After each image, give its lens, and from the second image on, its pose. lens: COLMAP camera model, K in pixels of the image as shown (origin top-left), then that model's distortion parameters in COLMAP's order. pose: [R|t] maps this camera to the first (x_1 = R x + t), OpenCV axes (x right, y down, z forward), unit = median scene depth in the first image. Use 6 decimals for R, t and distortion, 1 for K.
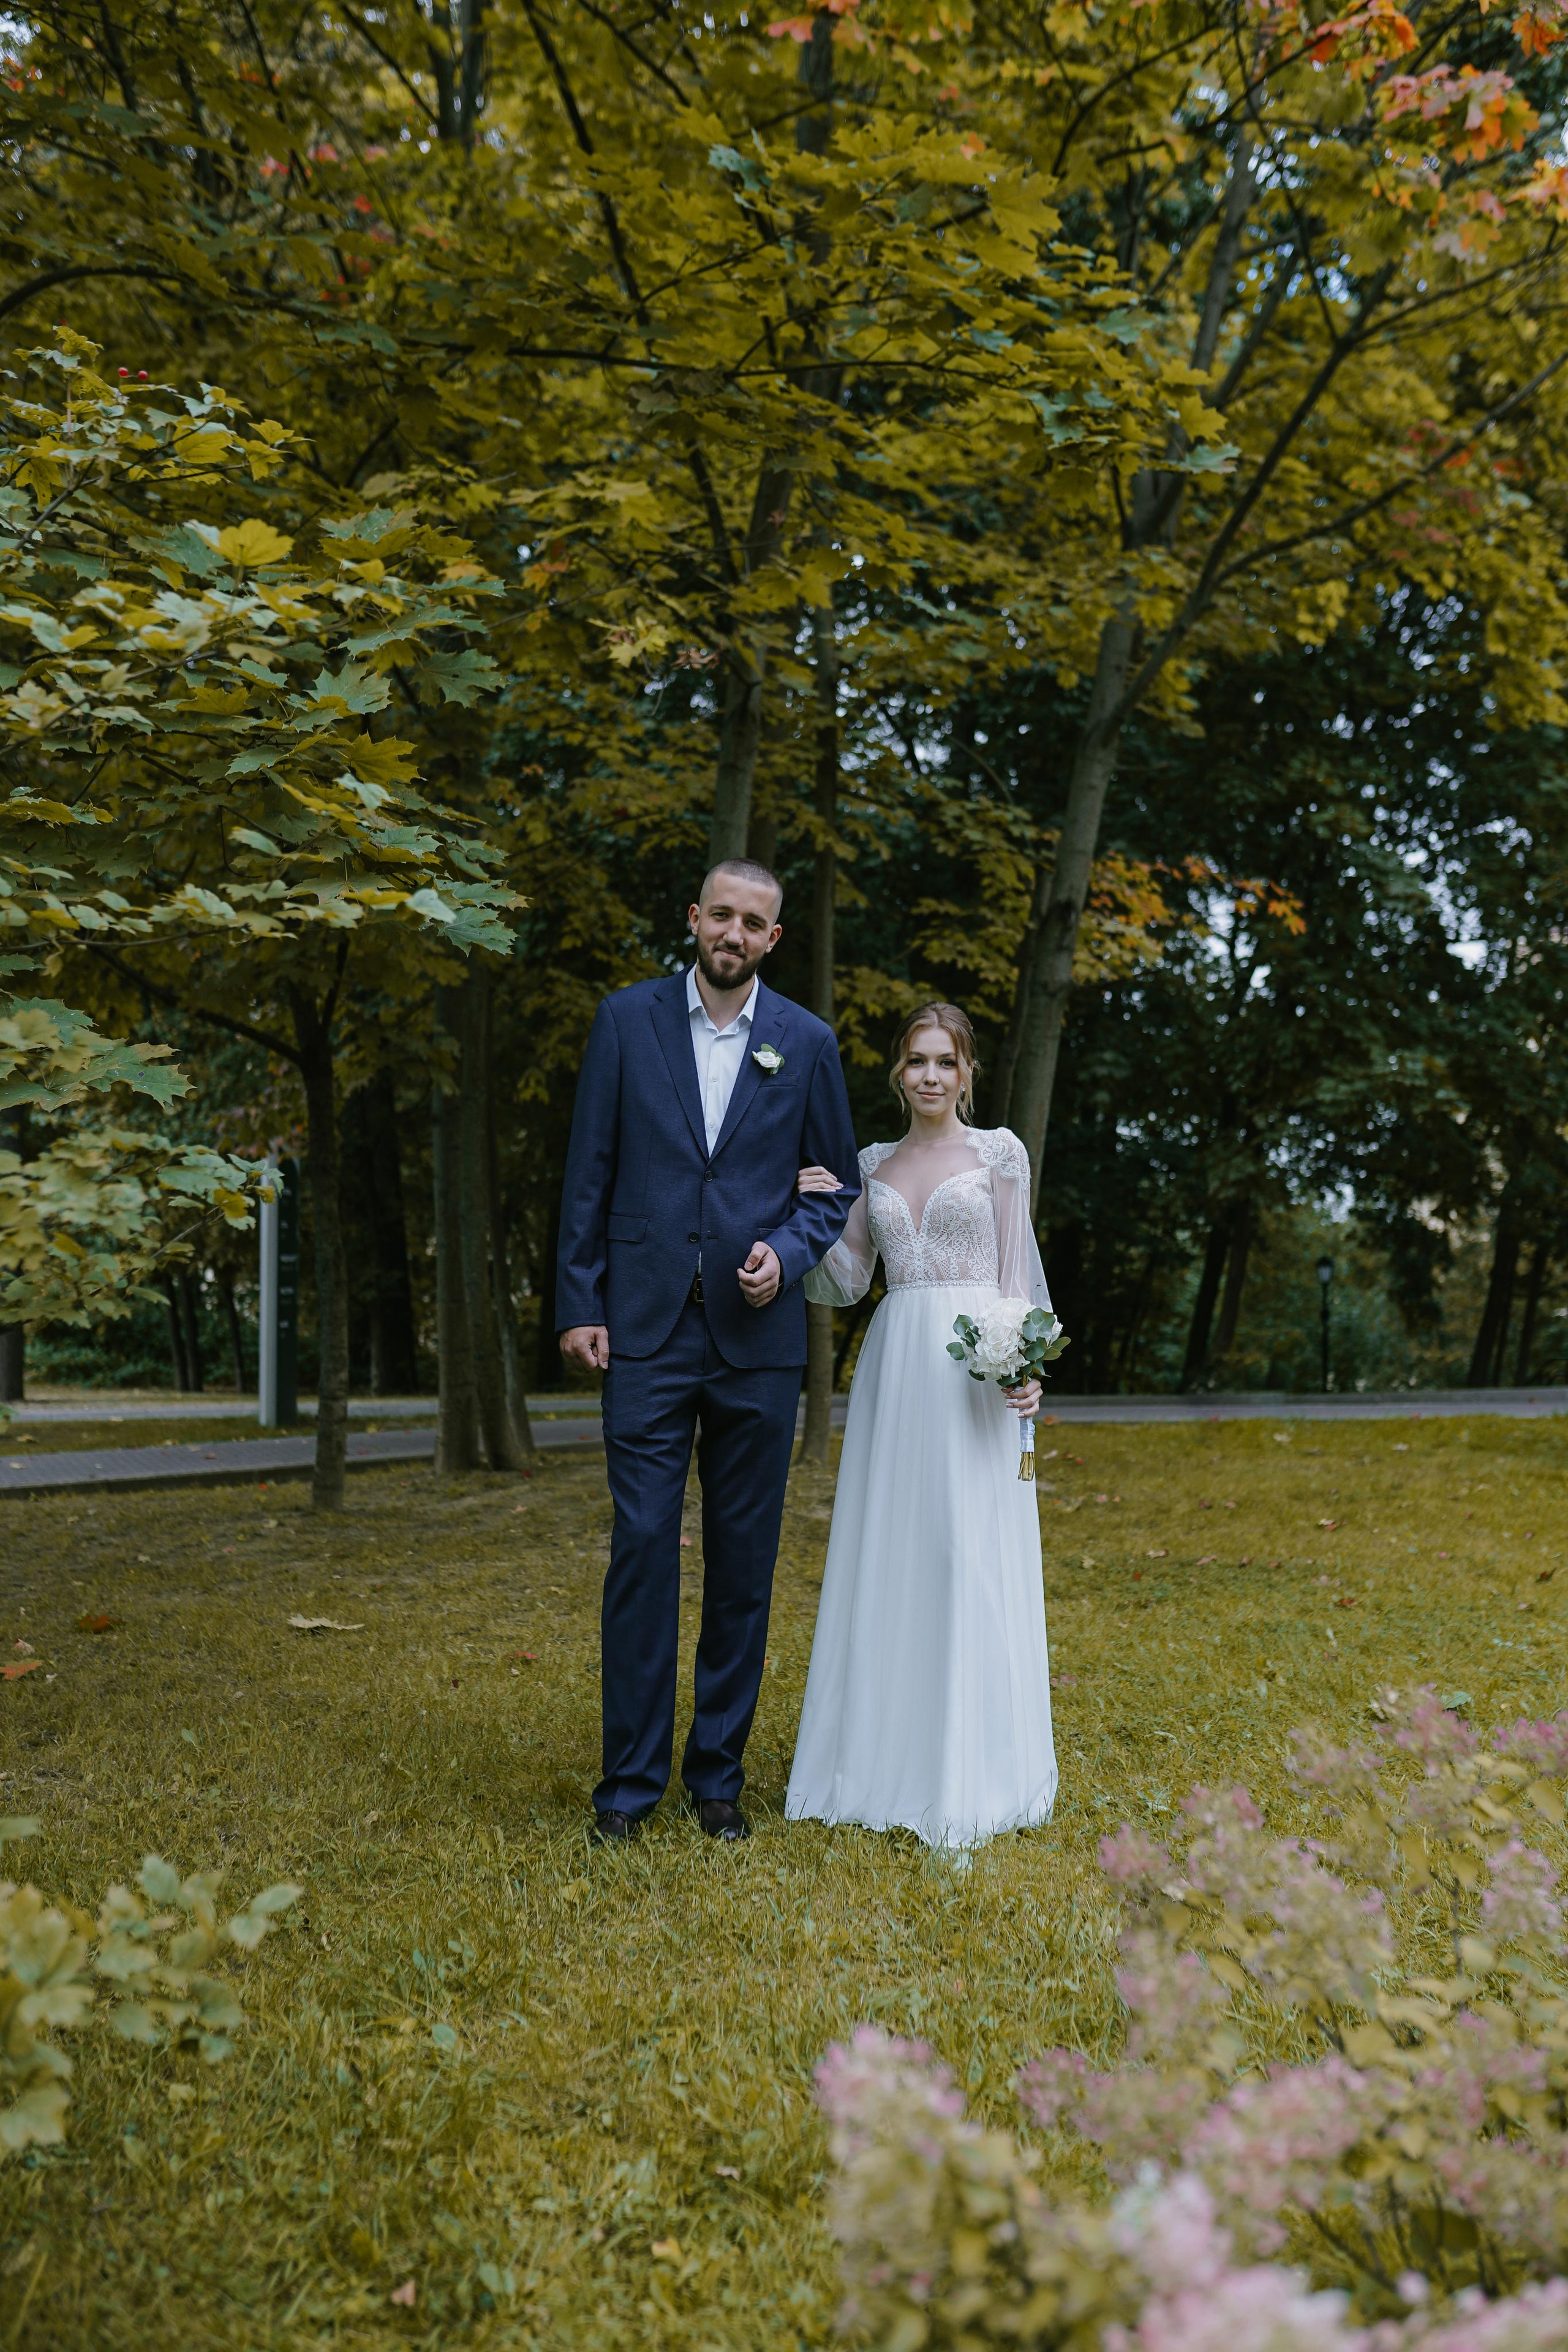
lens RADIAL K [[2332.9, 0, 790.5], [0, 2332.9, 1168.4], [0, 0, 1]] dist [-0.005485, 0.008096]
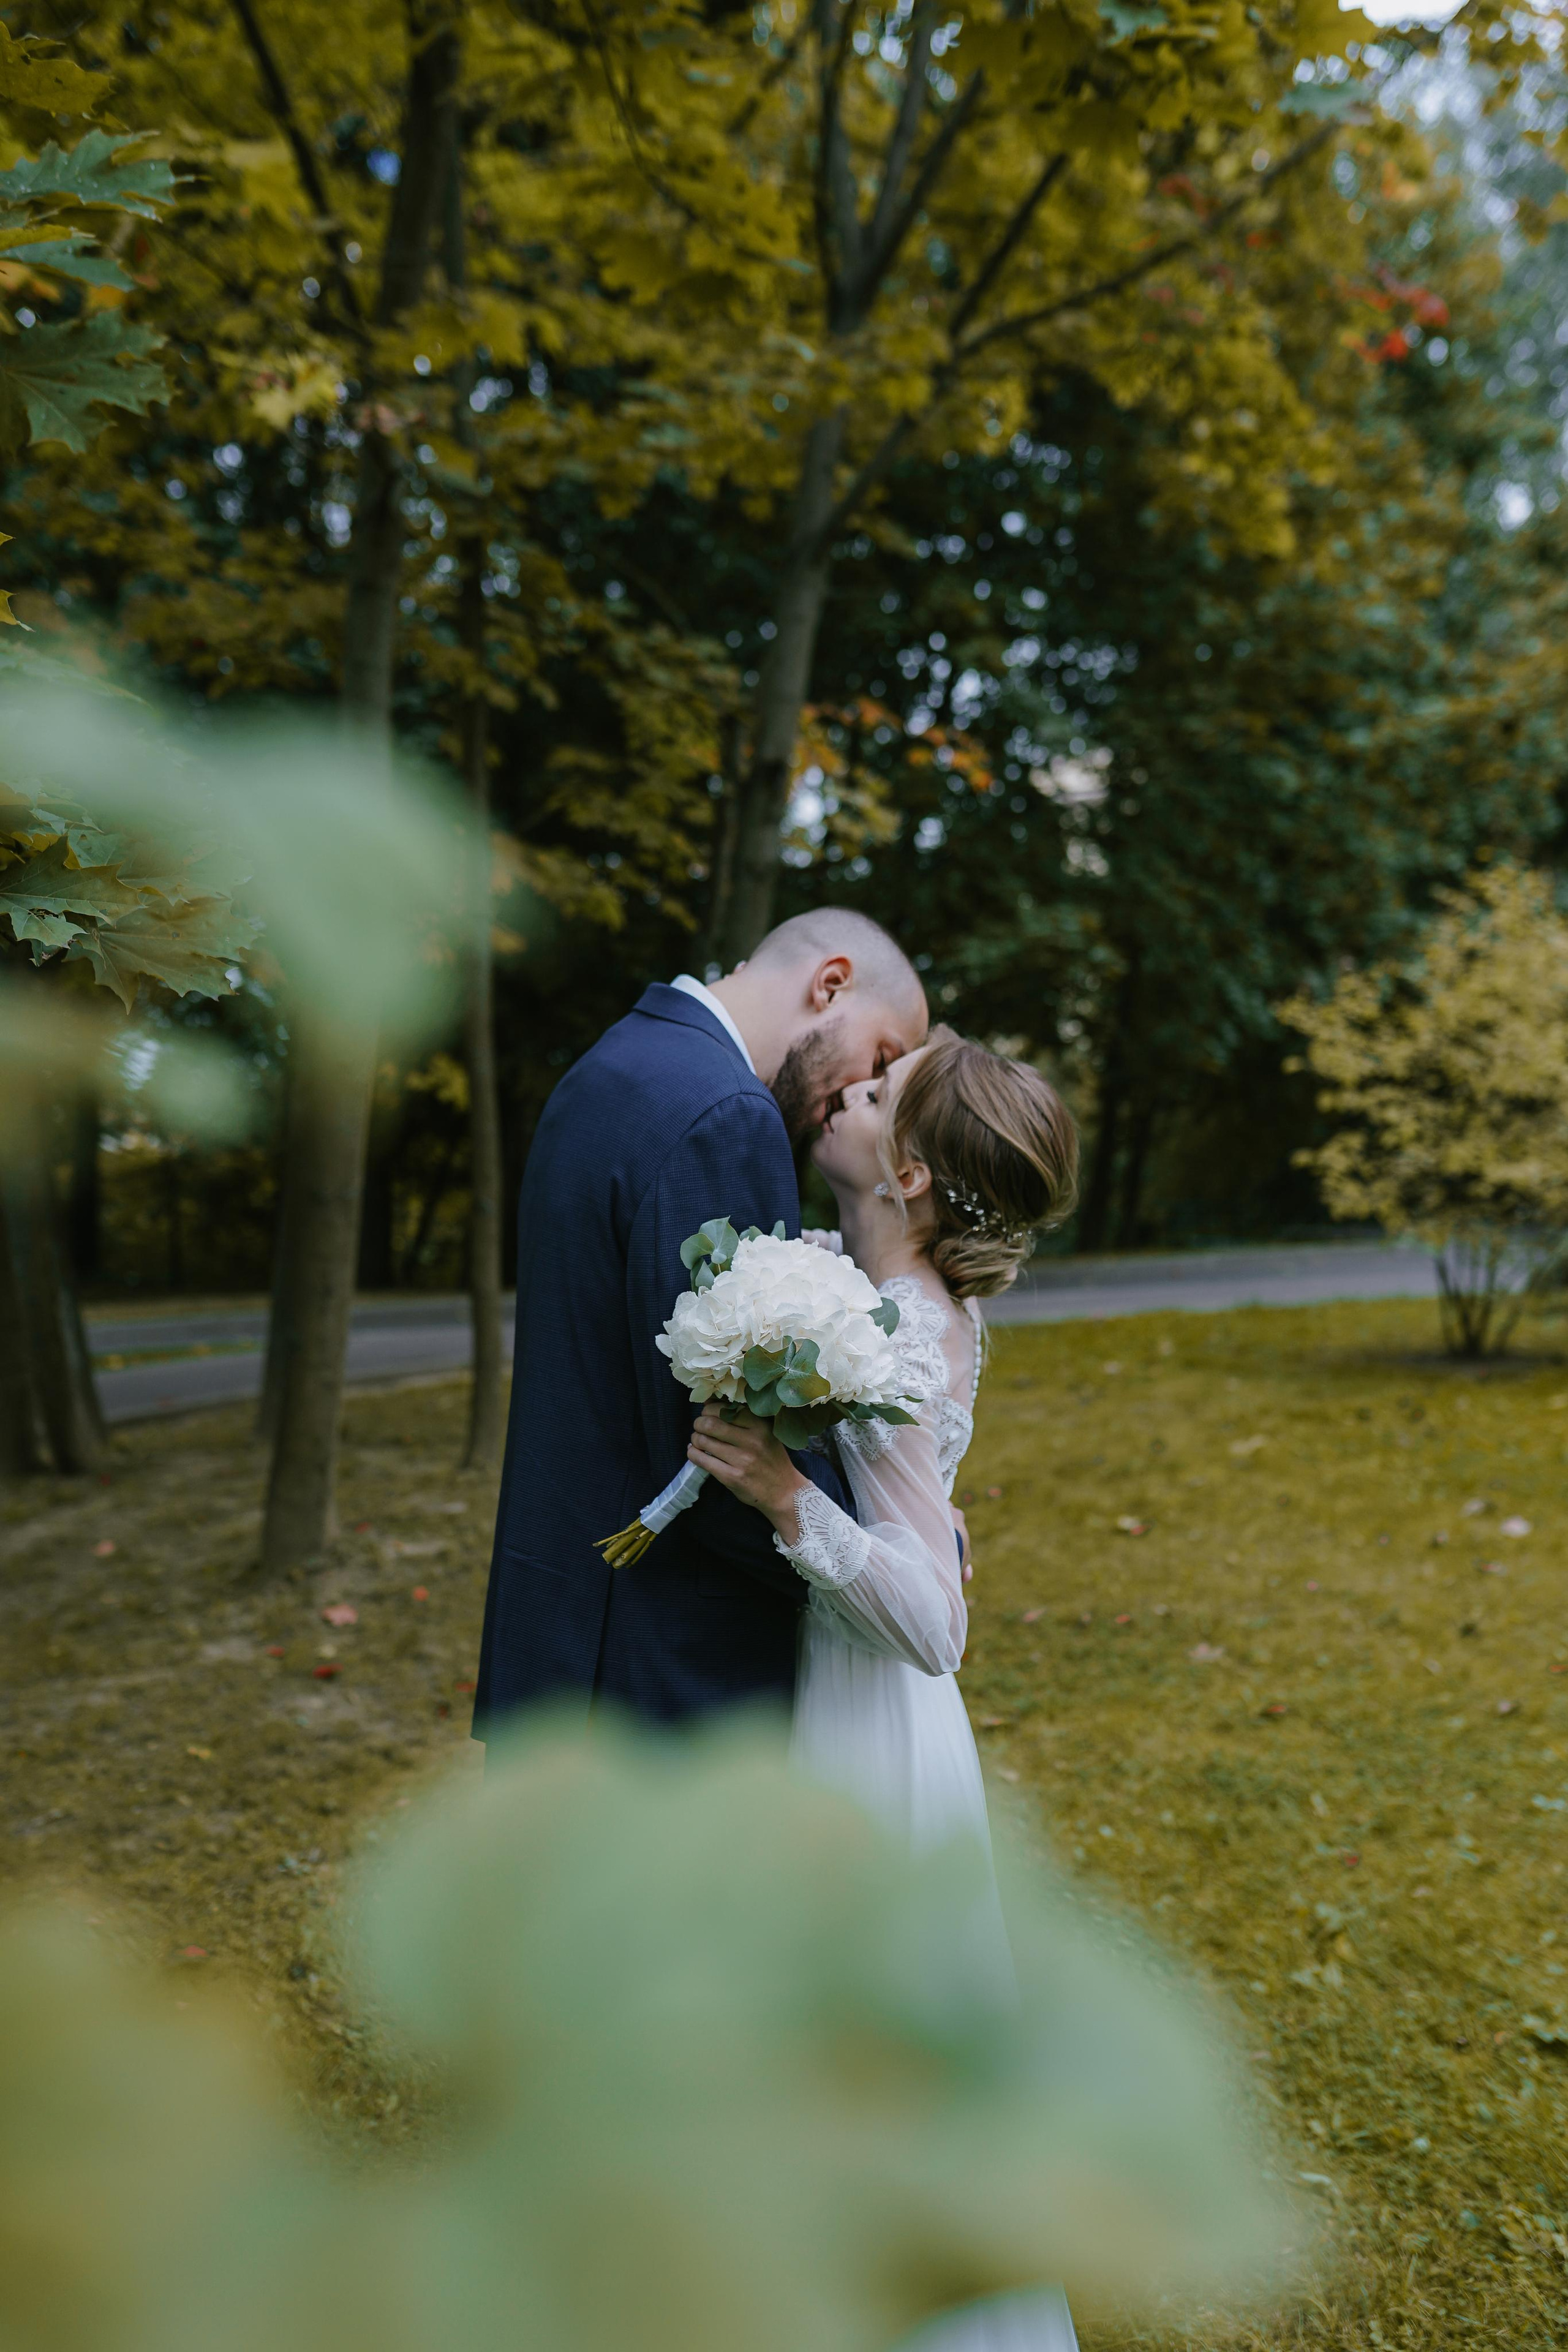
lens RADIAL K [[2332.9, 0, 790.5], [0, 2332.9, 1168.4], [0, 0, 1]] dist [-0.005485, 0.008096]
pose [[0.980912, -0.032399, 0.191737, -0.031372], [0.017794, 0.996841, 0.077407, -0.032890], [-0.193639, -0.072517, 0.978389, 0.175670]]
